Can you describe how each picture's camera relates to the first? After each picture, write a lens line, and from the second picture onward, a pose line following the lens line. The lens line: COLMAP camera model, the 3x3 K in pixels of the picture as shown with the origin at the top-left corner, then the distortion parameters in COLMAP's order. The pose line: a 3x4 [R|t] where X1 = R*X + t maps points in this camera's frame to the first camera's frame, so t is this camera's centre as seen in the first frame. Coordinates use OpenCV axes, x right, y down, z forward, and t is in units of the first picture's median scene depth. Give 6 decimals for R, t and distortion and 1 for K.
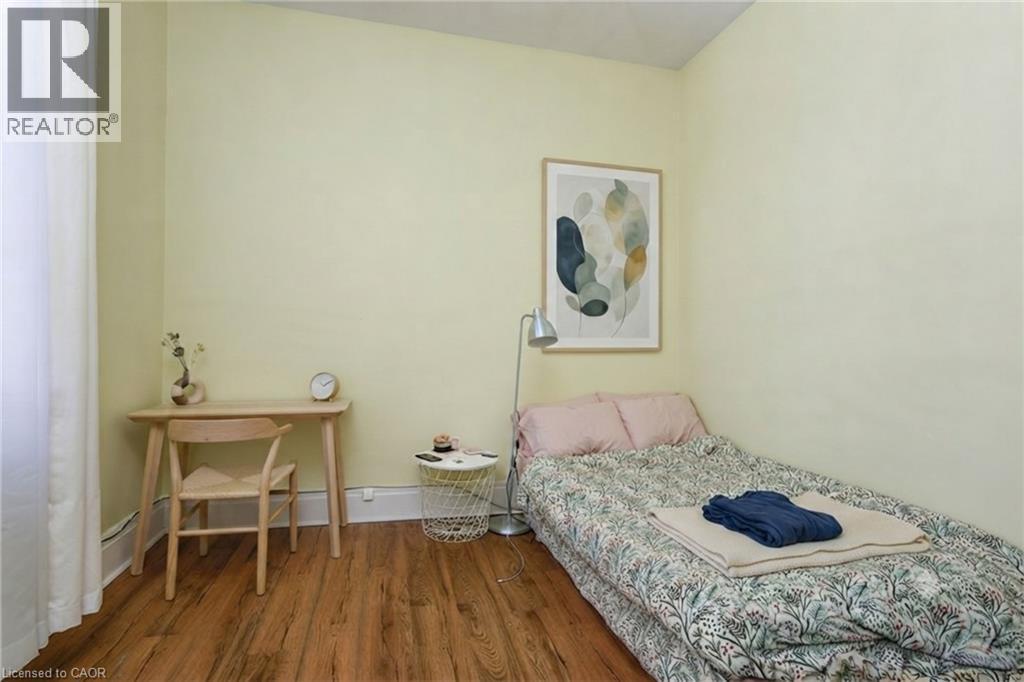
lens RADIAL K [[544.6, 0, 512.0], [0, 544.6, 341.0], [0, 0, 1]] dist [0.015201, -0.000515]
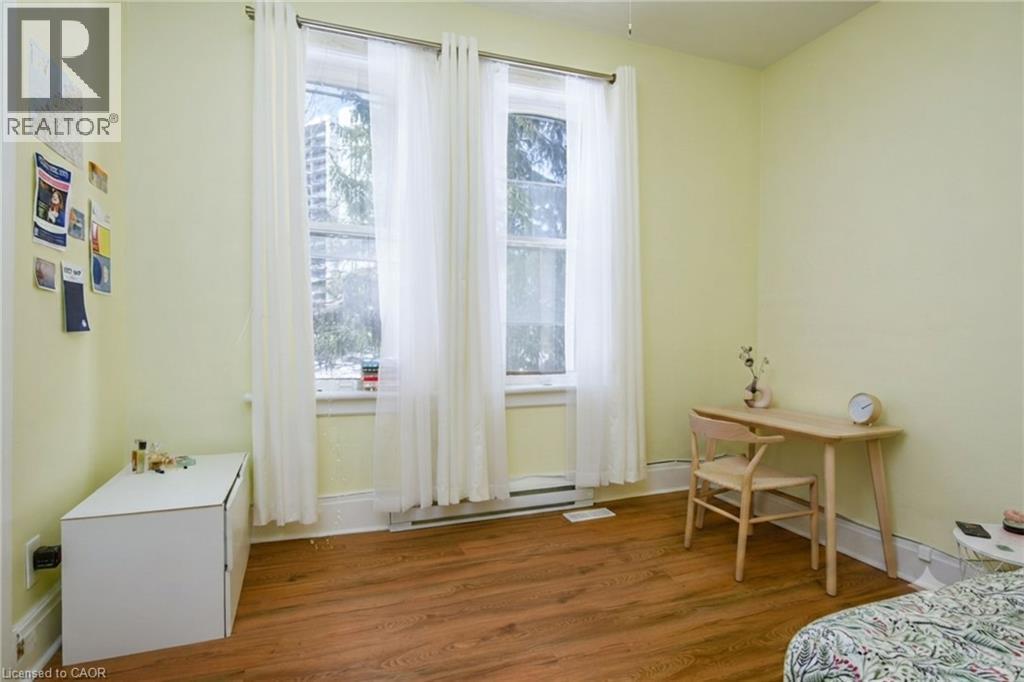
lens RADIAL K [[544.6, 0, 512.0], [0, 544.6, 341.0], [0, 0, 1]] dist [0.015201, -0.000515]
pose [[0.113849, -0.000641, -0.993498, 0.519226], [-0.028917, 0.999574, -0.003959, -0.007310], [0.993077, 0.029179, 0.113782, 0.343020]]
